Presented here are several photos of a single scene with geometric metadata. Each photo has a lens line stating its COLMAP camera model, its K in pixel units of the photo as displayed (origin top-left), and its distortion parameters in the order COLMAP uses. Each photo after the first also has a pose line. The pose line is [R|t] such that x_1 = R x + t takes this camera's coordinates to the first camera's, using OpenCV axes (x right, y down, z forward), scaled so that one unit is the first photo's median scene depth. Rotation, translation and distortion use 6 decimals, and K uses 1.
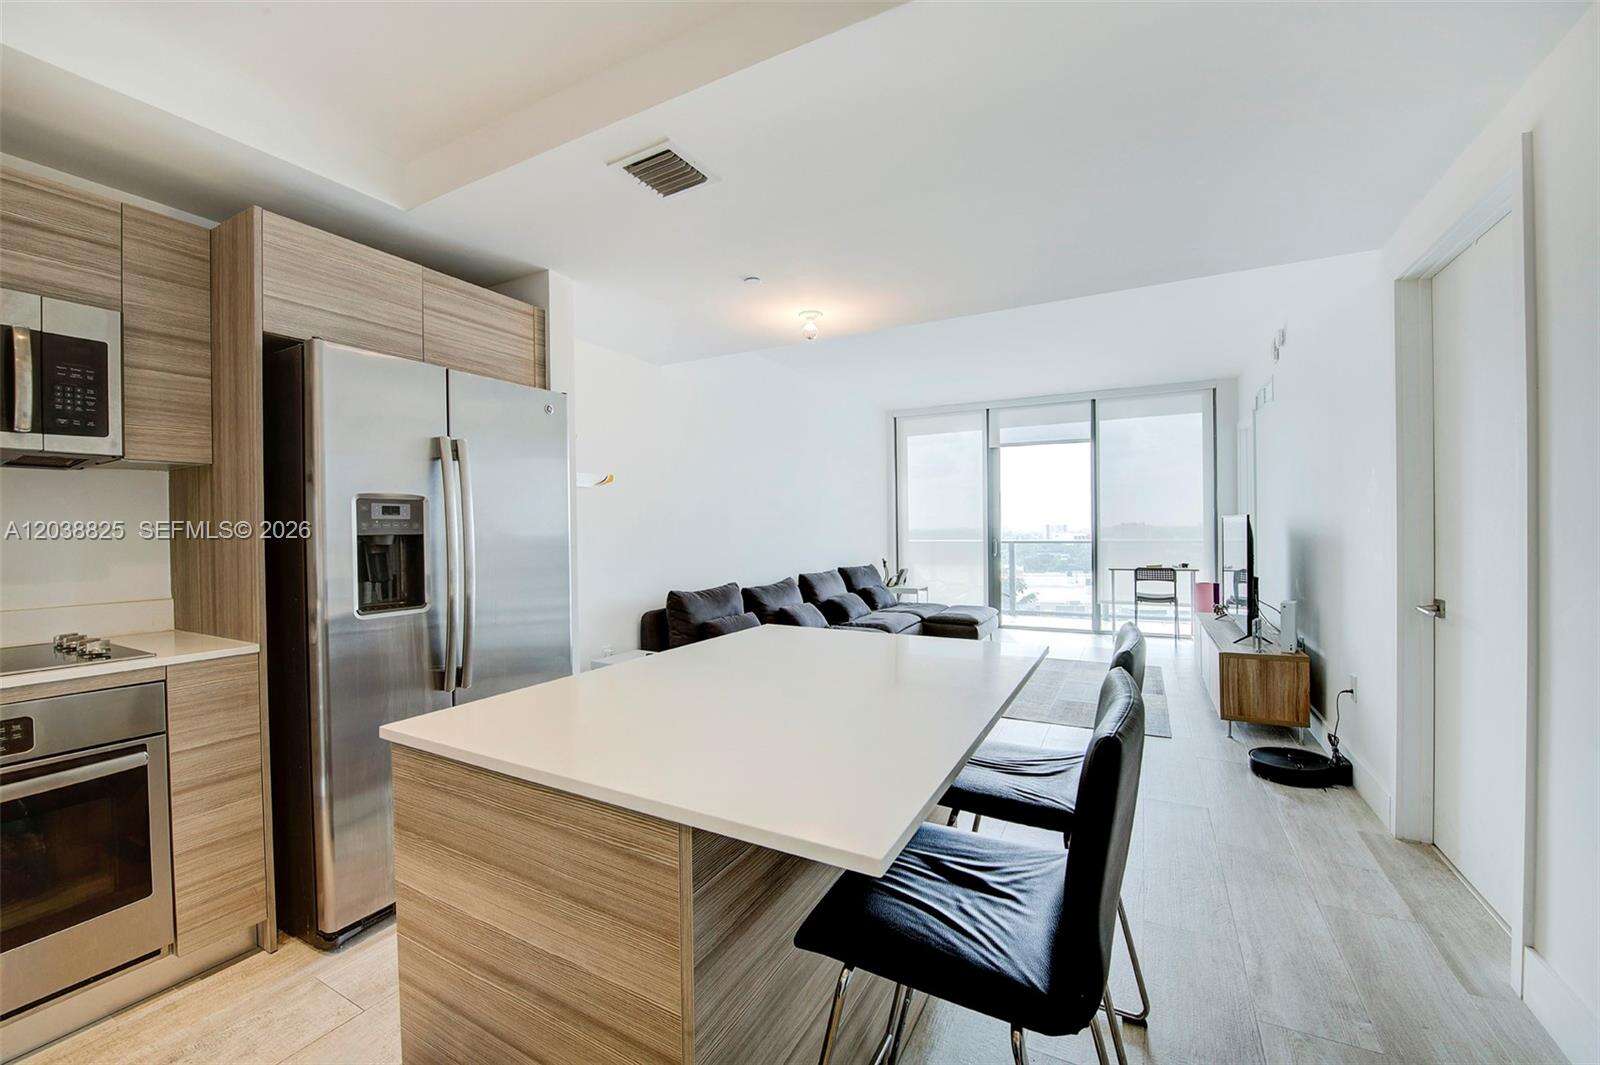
lens RADIAL K [[638.3, 0, 802.1], [0, 638.3, 534.9], [0, 0, 1]] dist [-0.017680, -0.000621]
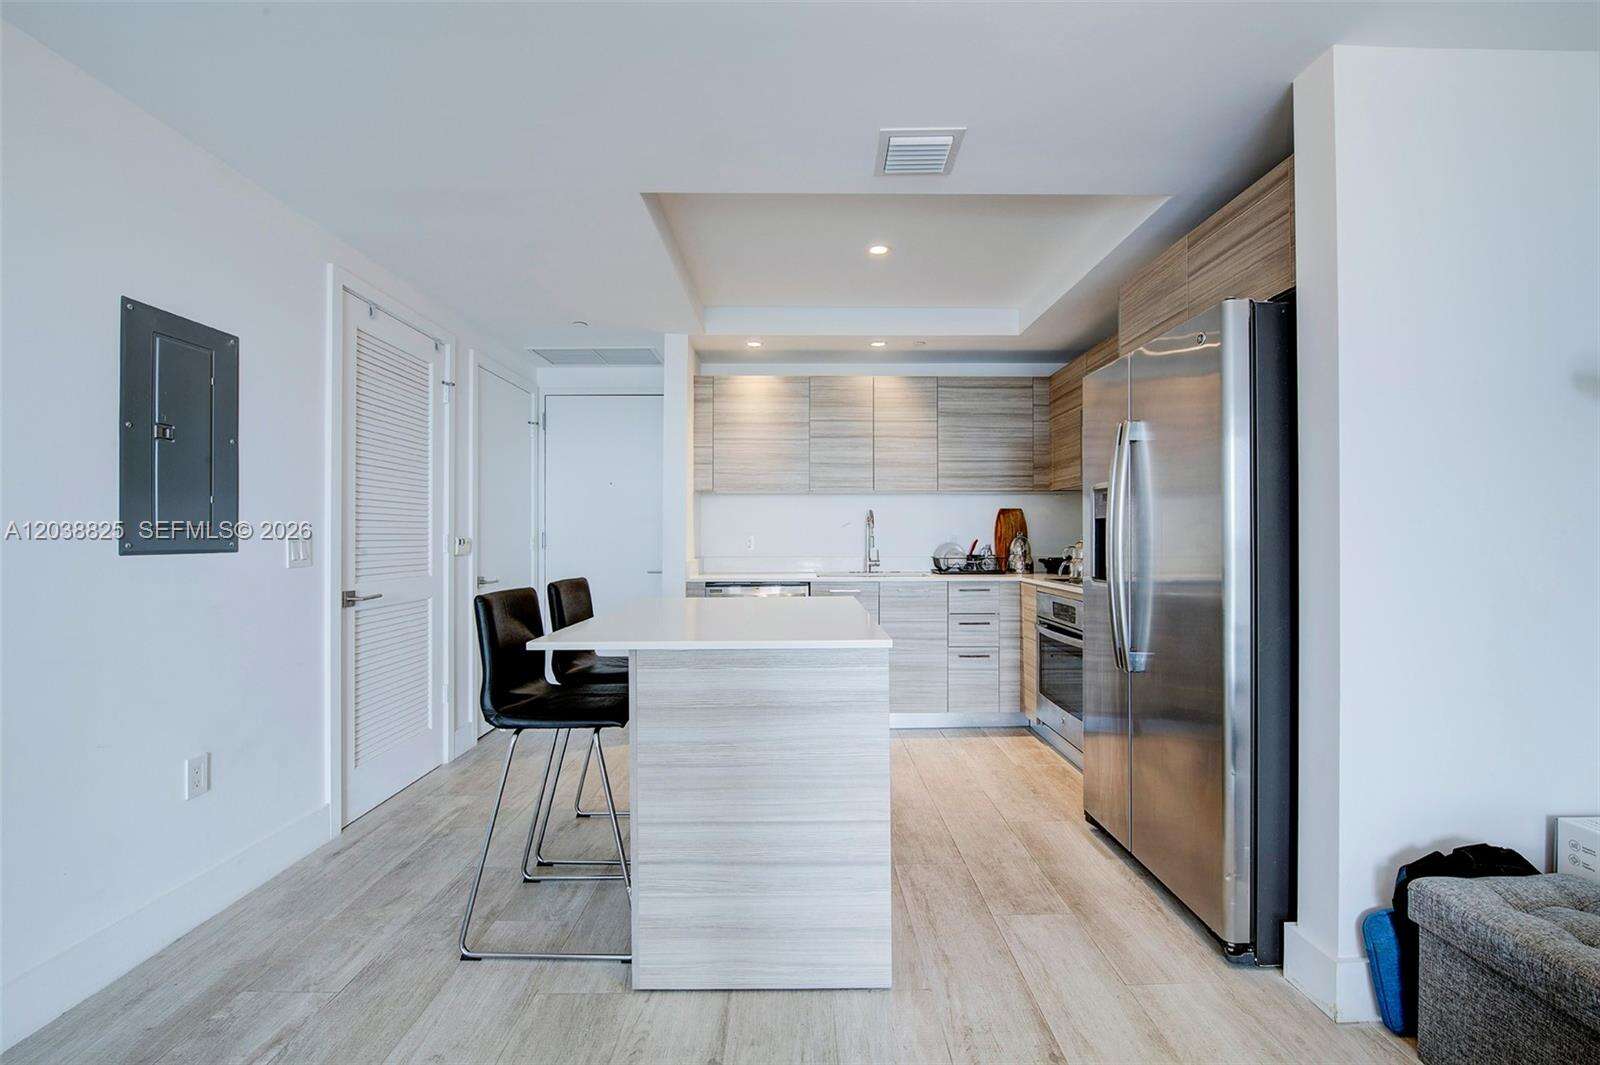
lens RADIAL K [[685.3, 0, 805.0], [0, 685.3, 535.7], [0, 0, 1]] dist [-0.001980, -0.000449]
pose [[-0.878283, 0.011688, -0.477998, 0.136468], [0.006004, 0.999892, 0.013417, 0.003398], [0.478103, 0.008914, -0.878259, 0.561740]]
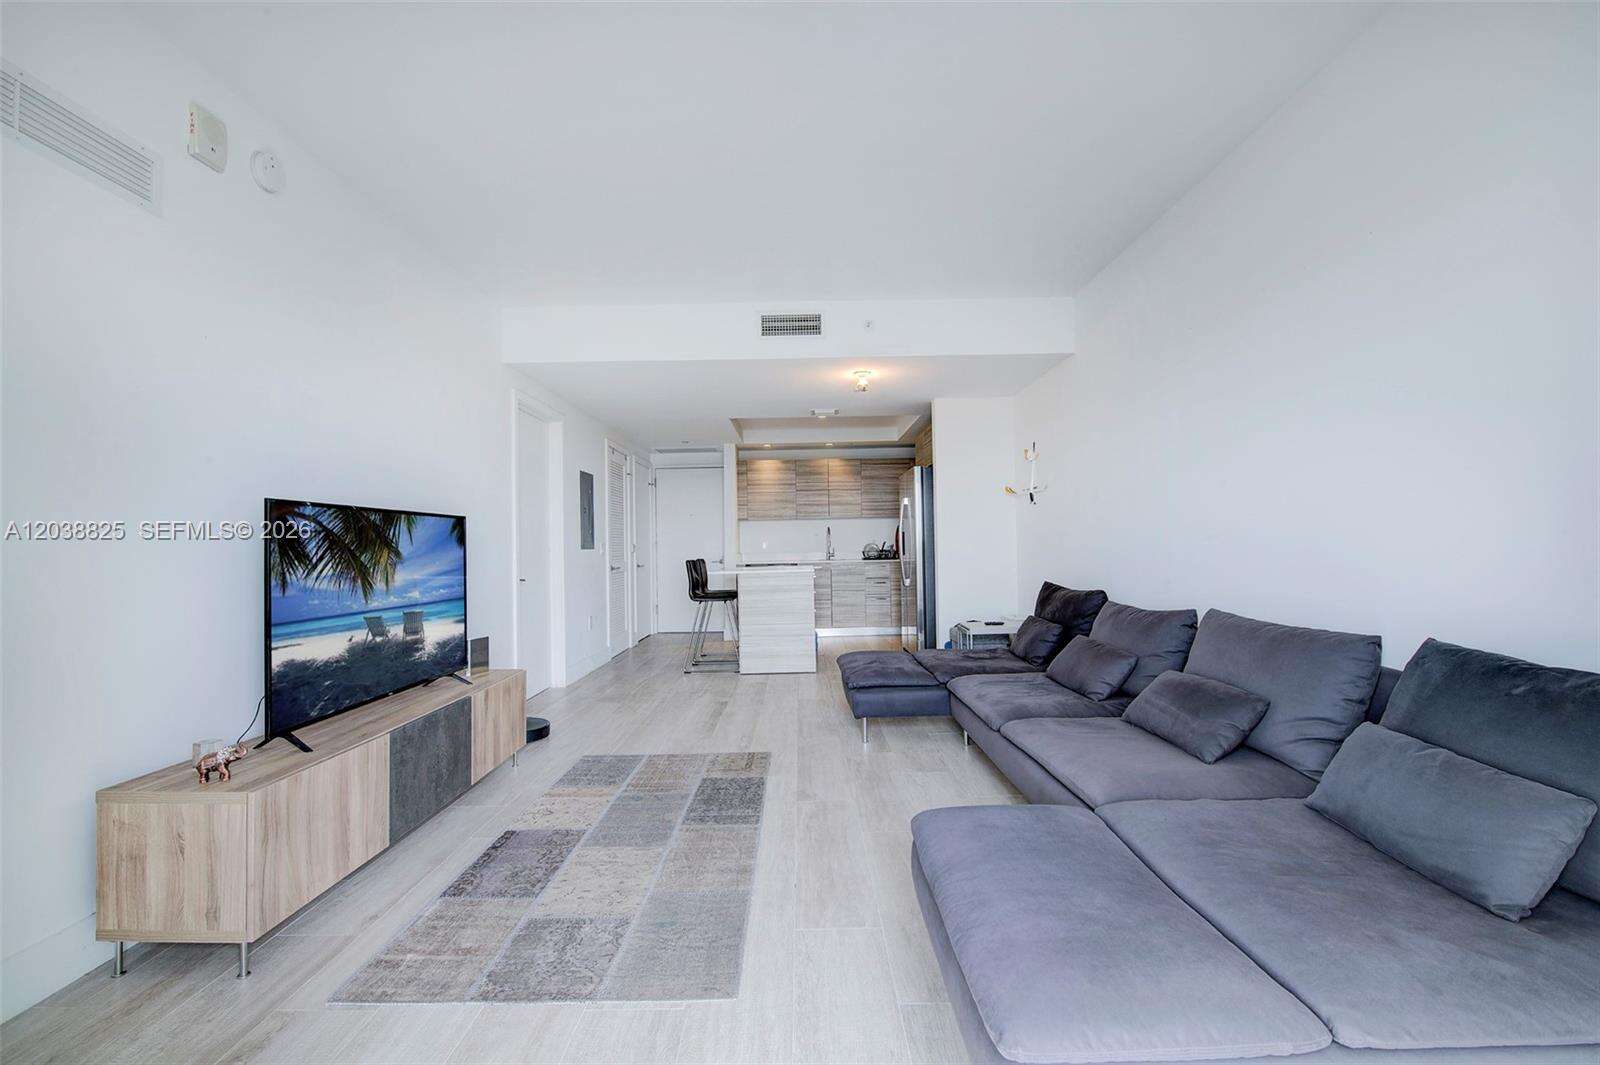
lens RADIAL K [[708.2, 0, 800.0], [0, 708.2, 532.5], [0, 0, 1]] dist [-0.000057, -0.000037]
pose [[-0.882952, 0.019246, -0.469068, 0.440430], [0.023280, 0.999725, -0.002800, 0.000166], [0.468885, -0.013392, -0.883157, 1.171212]]
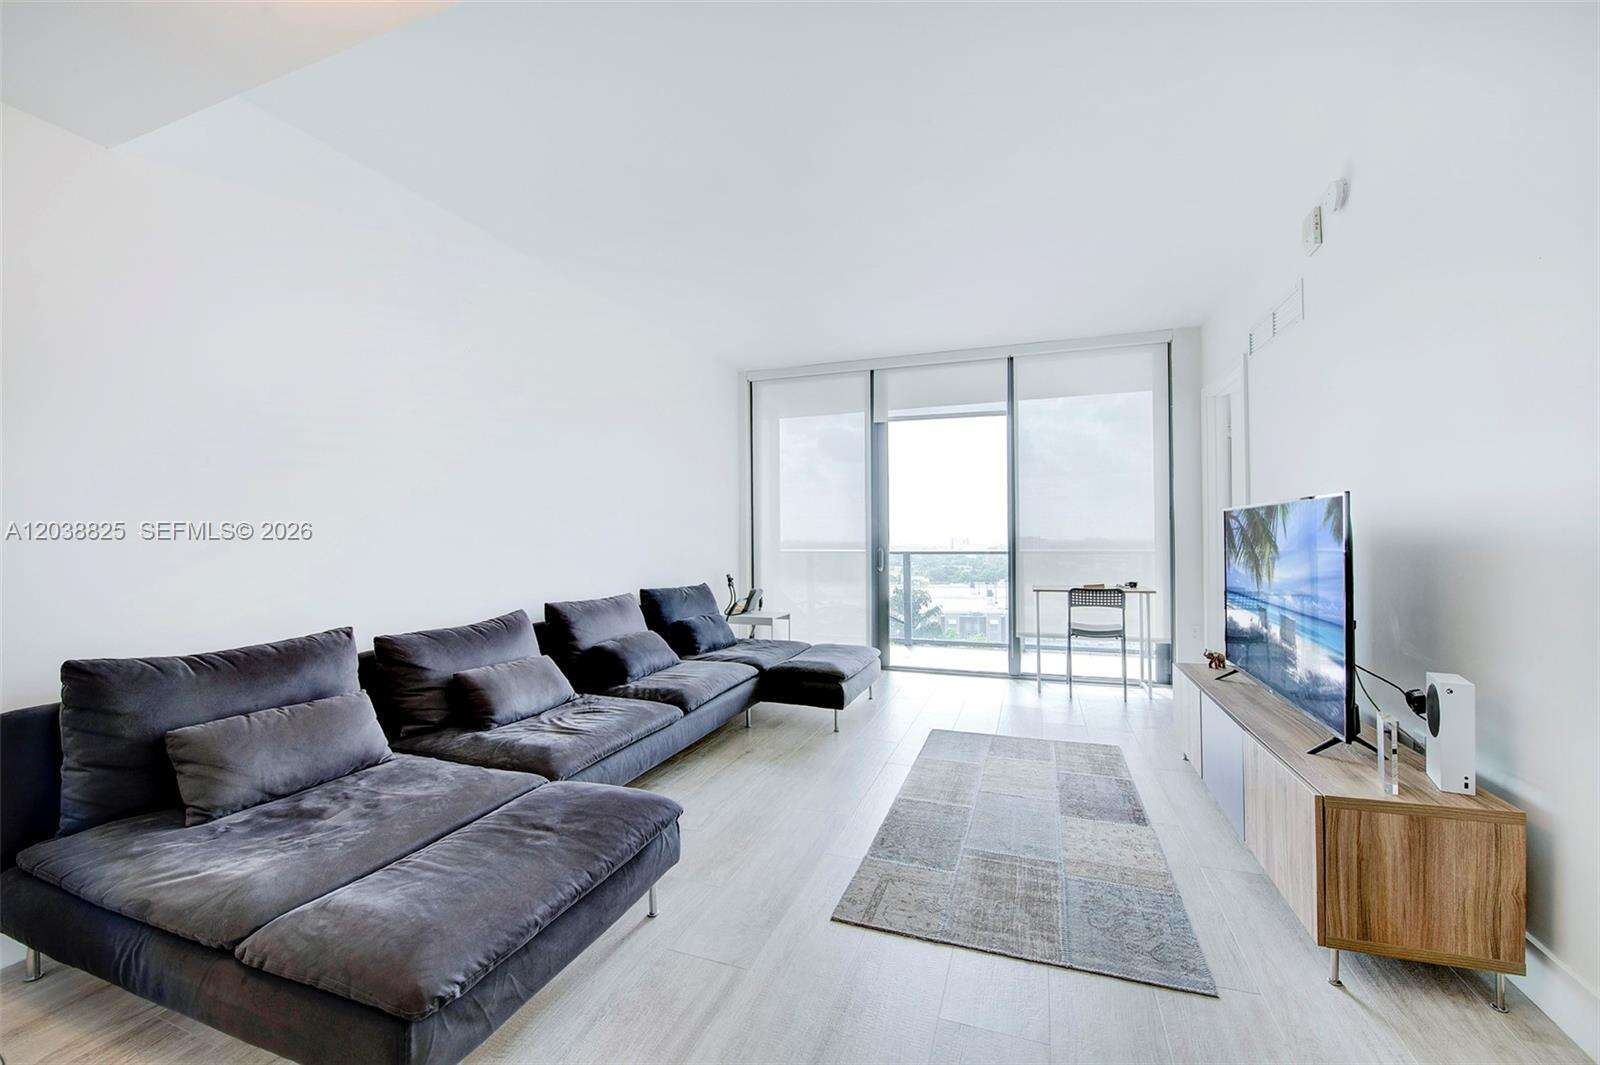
lens RADIAL K [[638.3, 0, 802.1], [0, 638.3, 534.9], [0, 0, 1]] dist [-0.017680, -0.000621]
pose [[0.990561, 0.006881, 0.136901, 0.133439], [-0.004416, 0.999823, -0.018302, 0.006531], [-0.137002, 0.017524, 0.990416, 0.341058]]
